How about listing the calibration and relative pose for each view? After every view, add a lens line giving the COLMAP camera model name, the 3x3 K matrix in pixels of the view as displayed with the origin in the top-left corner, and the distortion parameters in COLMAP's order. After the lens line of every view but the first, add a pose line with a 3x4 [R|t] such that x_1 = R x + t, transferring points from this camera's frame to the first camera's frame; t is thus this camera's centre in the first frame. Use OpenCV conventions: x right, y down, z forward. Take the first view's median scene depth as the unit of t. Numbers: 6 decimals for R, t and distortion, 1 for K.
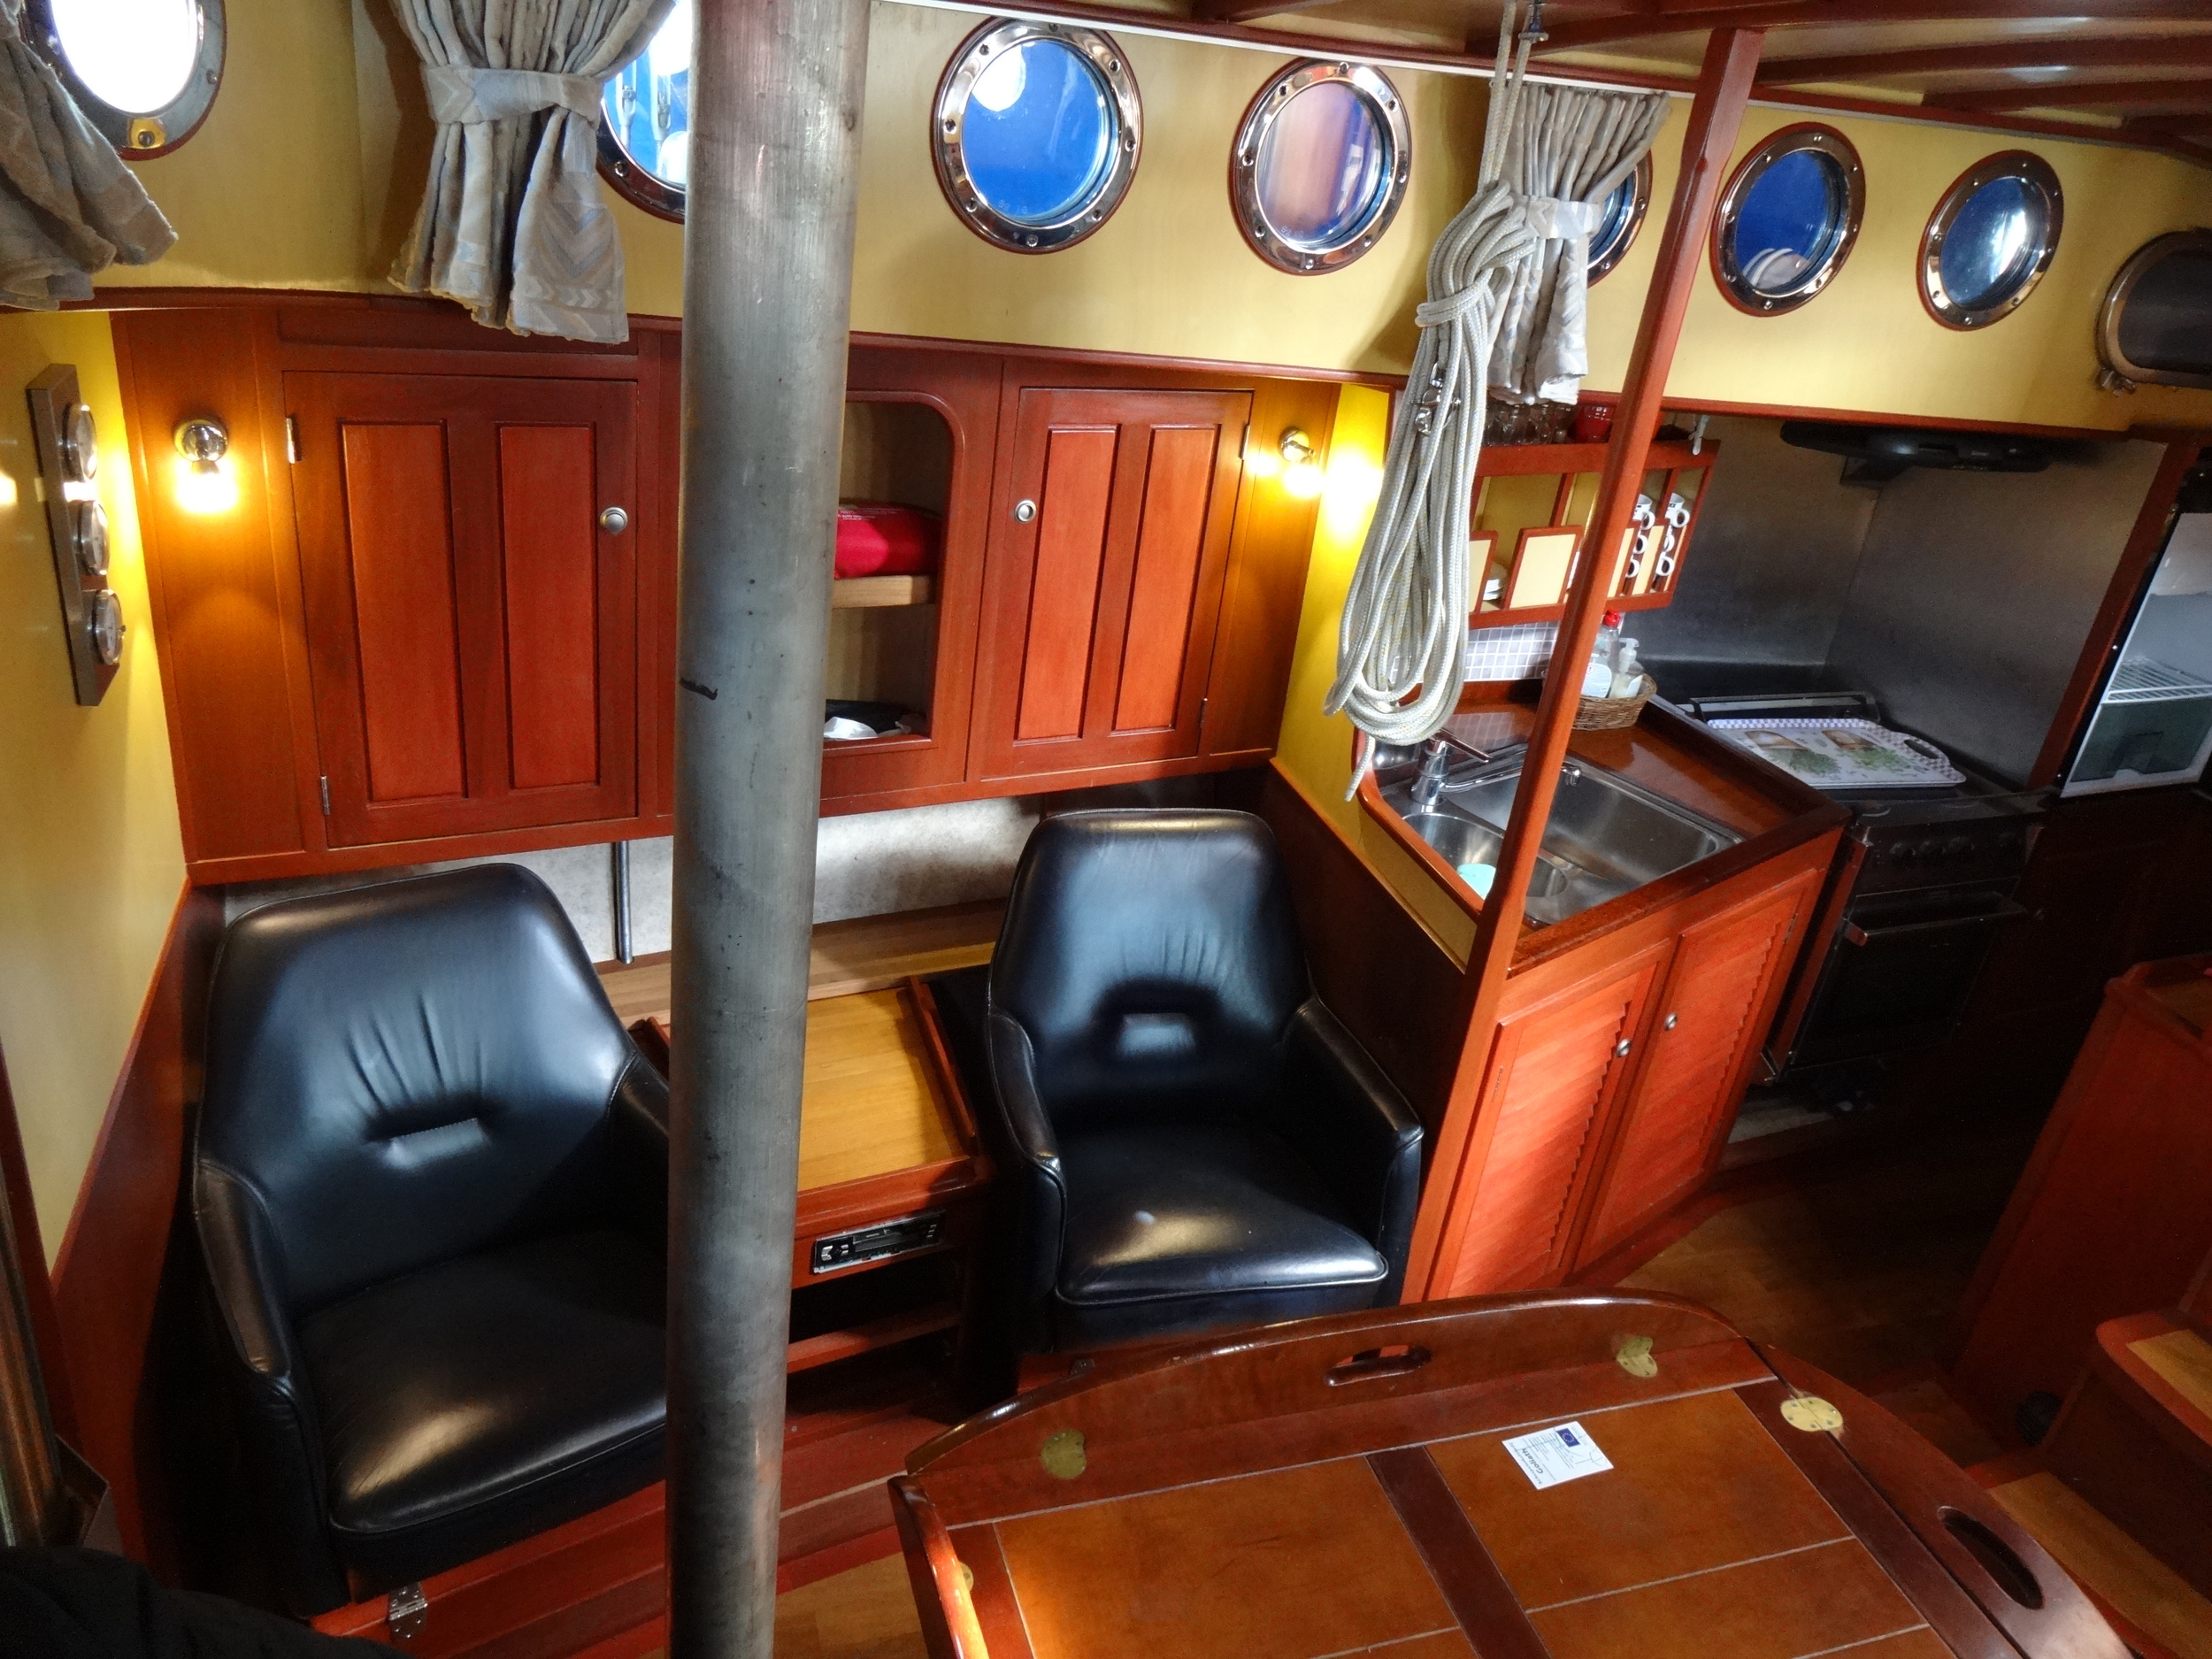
lens RADIAL K [[1622.0, 0, 1120.2], [0, 1622.0, 819.3], [0, 0, 1]] dist [-0.002087, -0.007118]
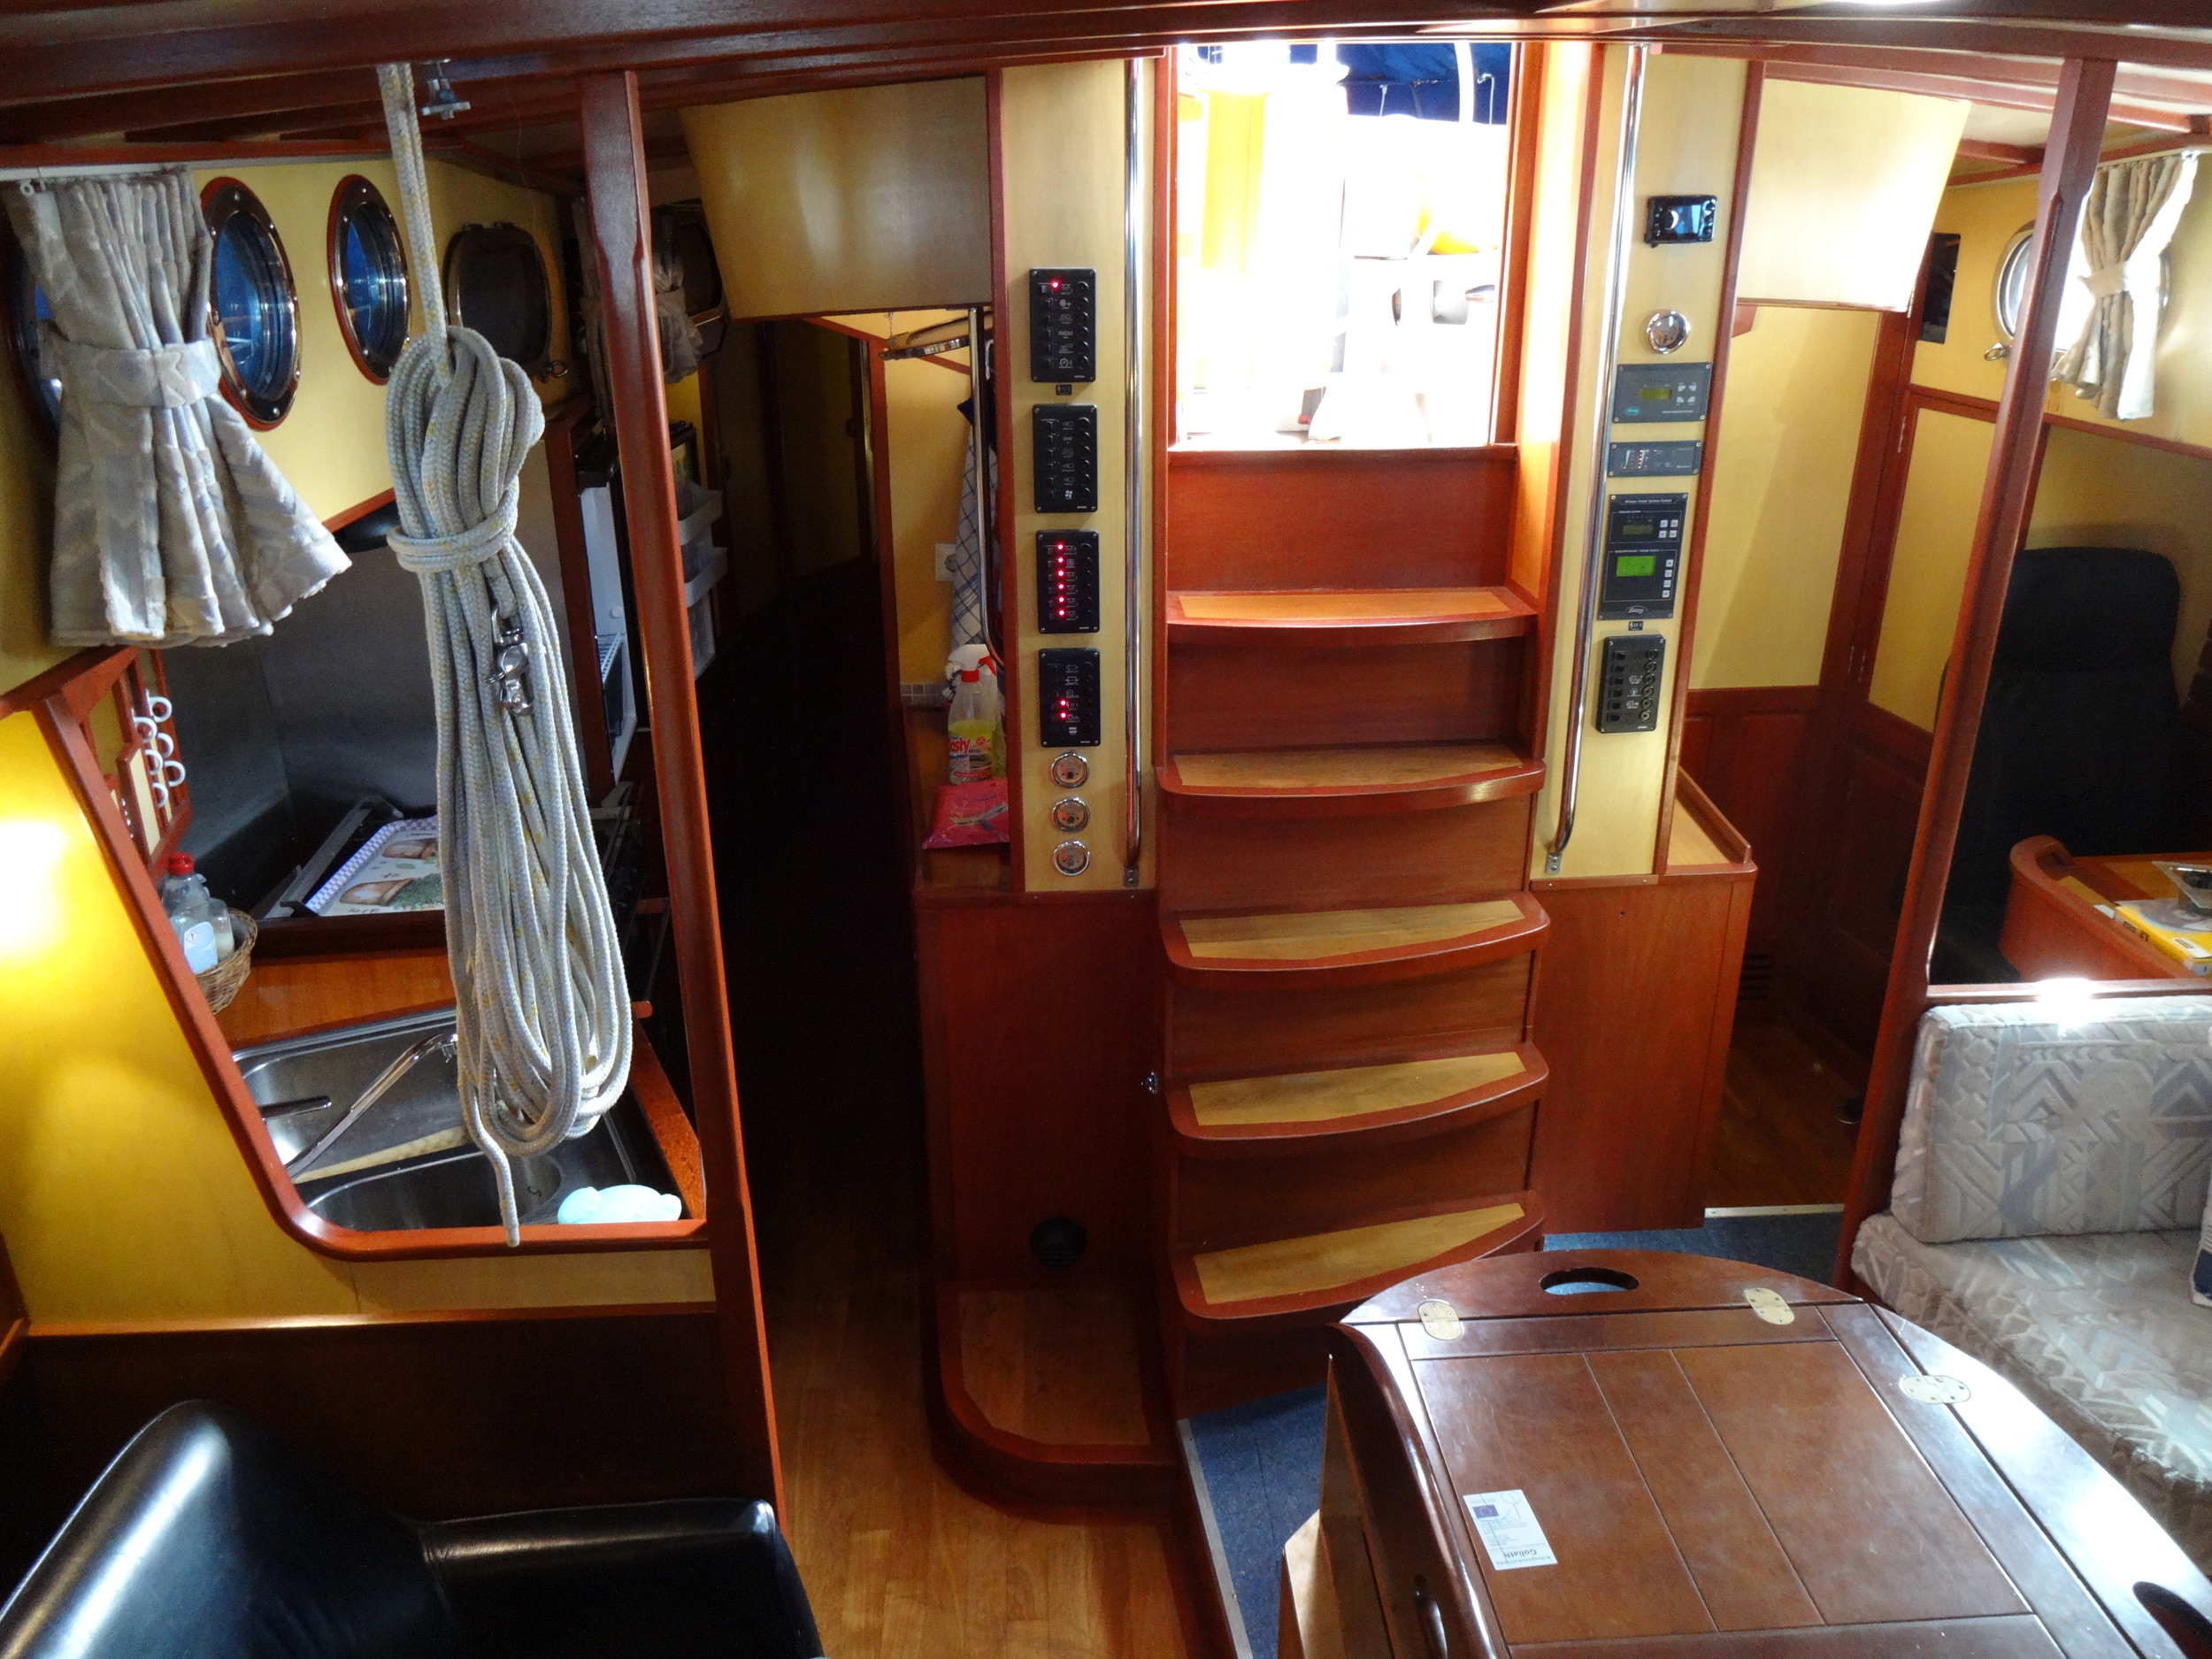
lens RADIAL K [[1622.0, 0, 1099.4], [0, 1622.0, 830.3], [0, 0, 1]] dist [-0.002087, -0.007118]
pose [[0.252554, -0.477932, 0.841307, -0.212541], [0.455163, 0.825965, 0.332580, -0.201802], [-0.853840, 0.298937, 0.426138, 0.345228]]
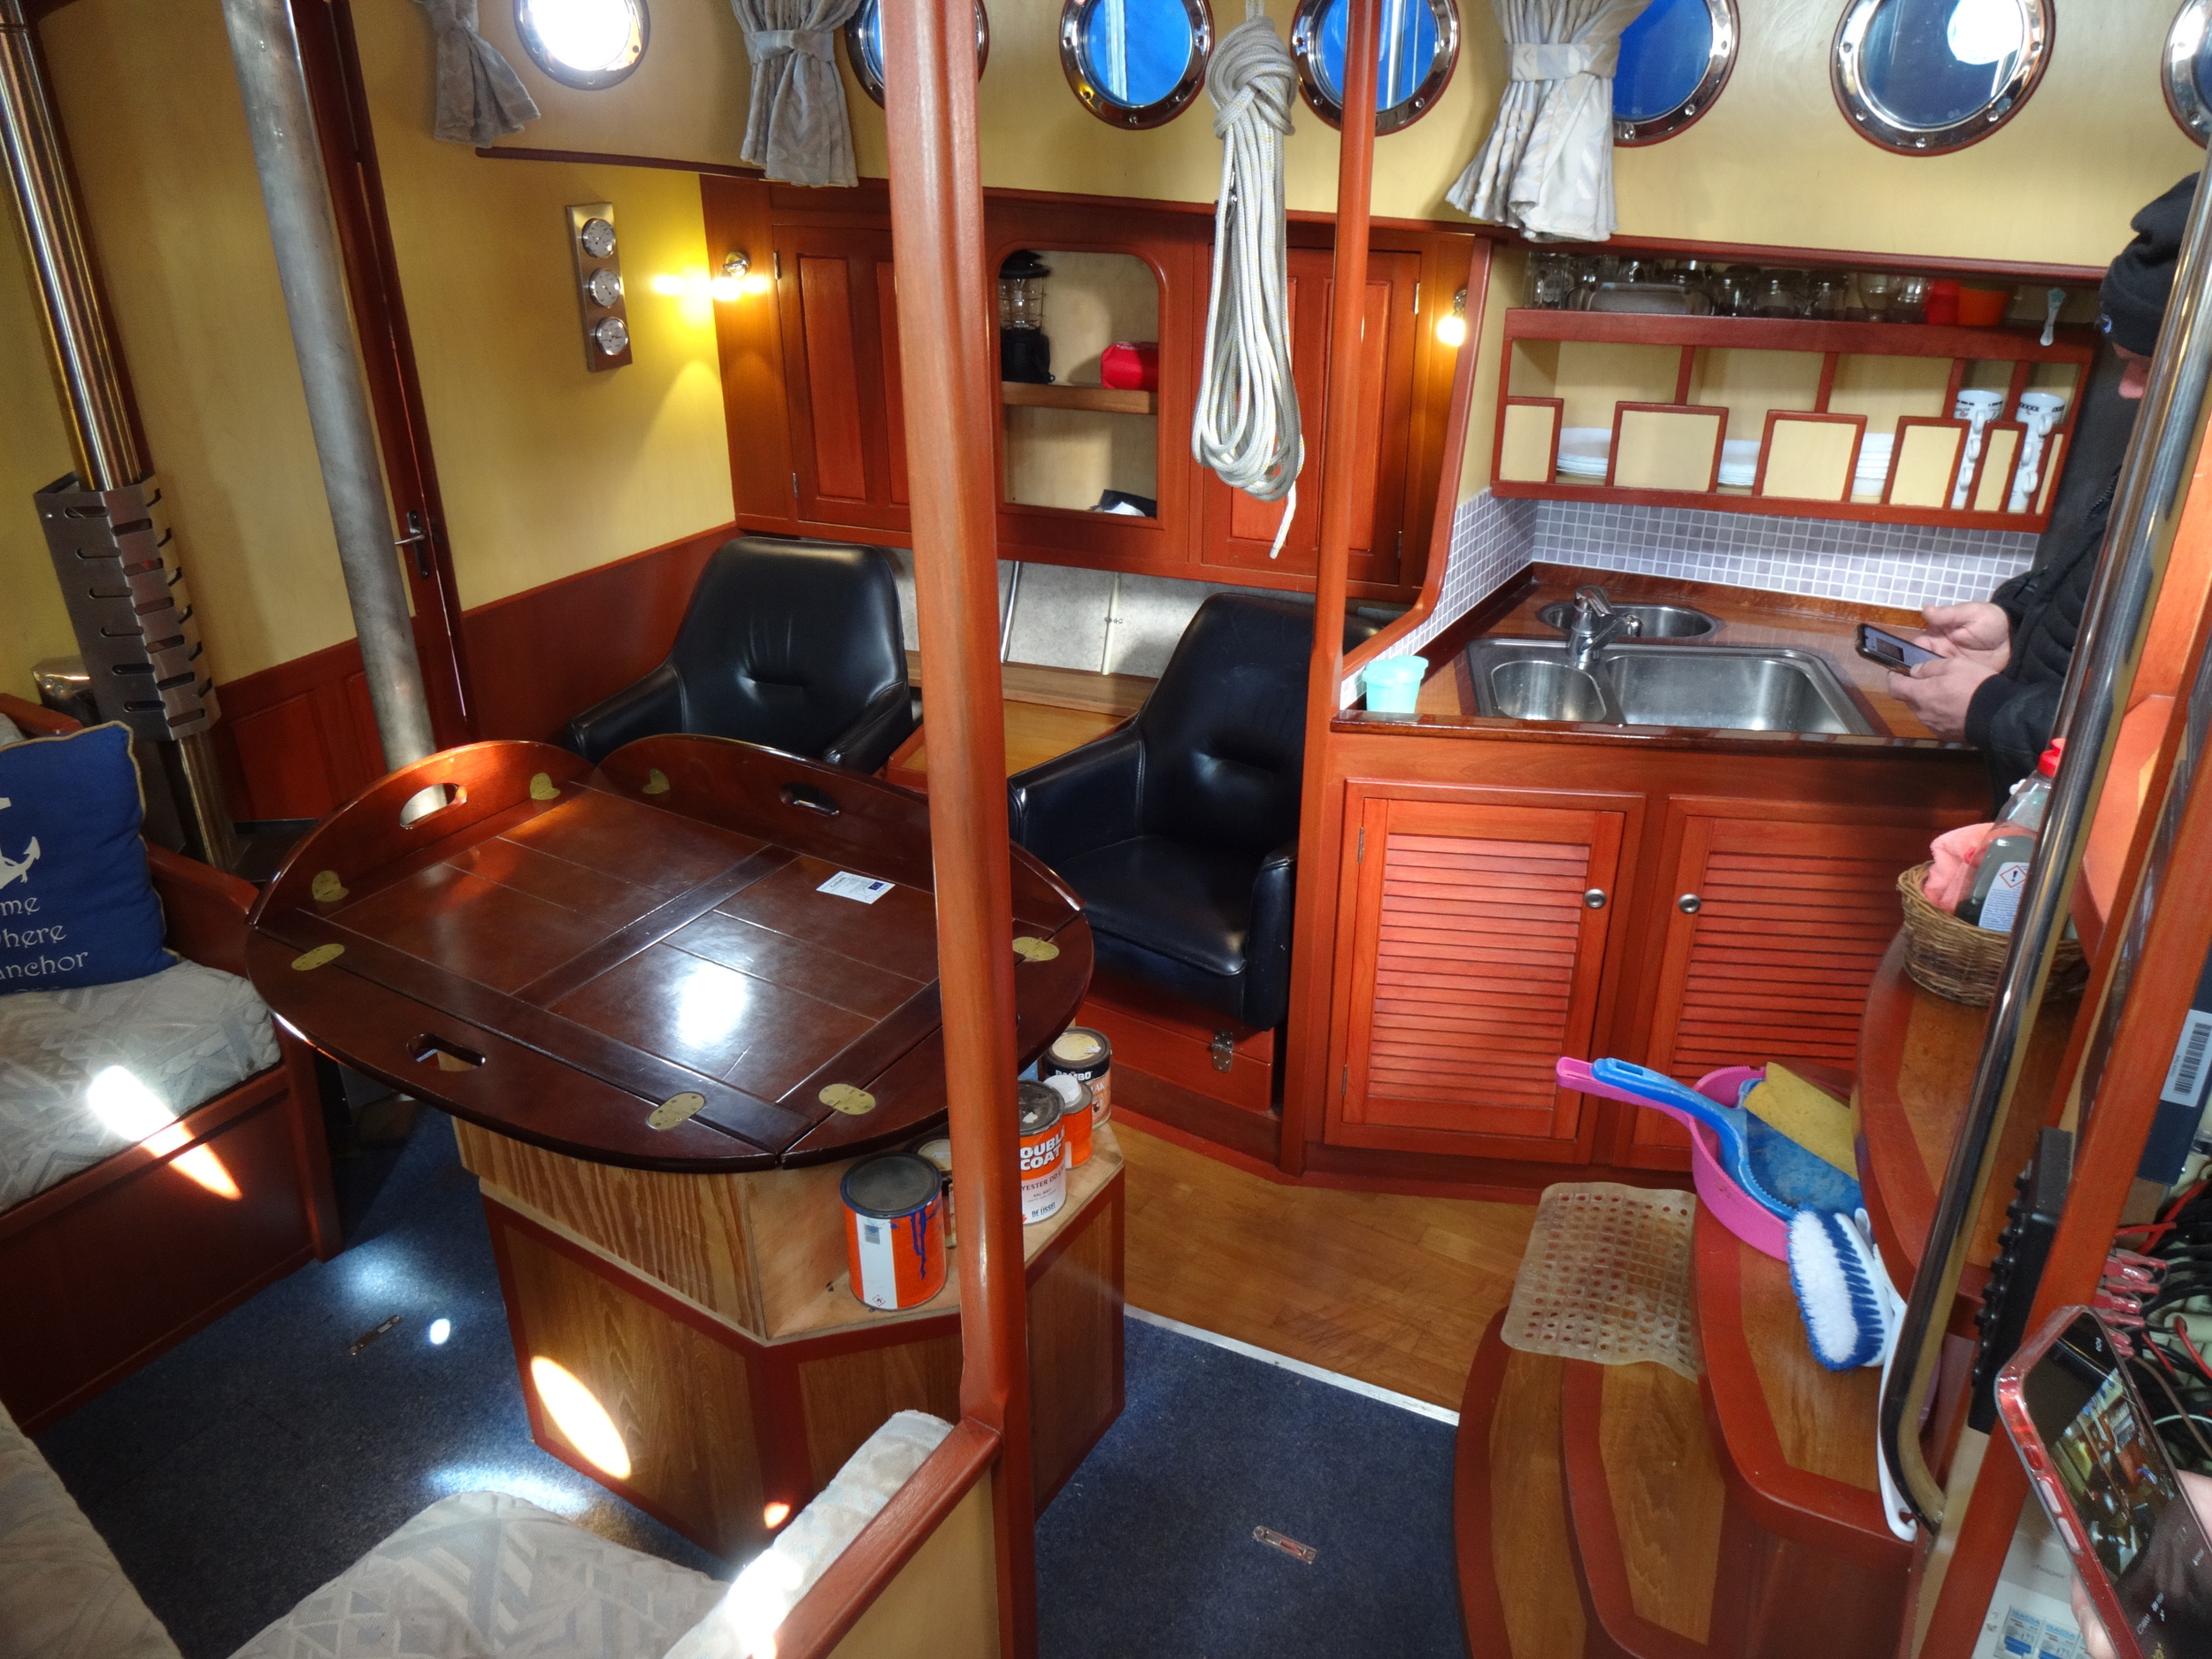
lens RADIAL K [[1622.0, 0, 1113.6], [0, 1622.0, 834.4], [0, 0, 1]] dist [-0.002087, -0.007118]
pose [[0.642838, 0.219994, -0.733732, 0.737730], [-0.255974, 0.964501, 0.064922, 0.099645], [0.721967, 0.146082, 0.676331, 0.097792]]
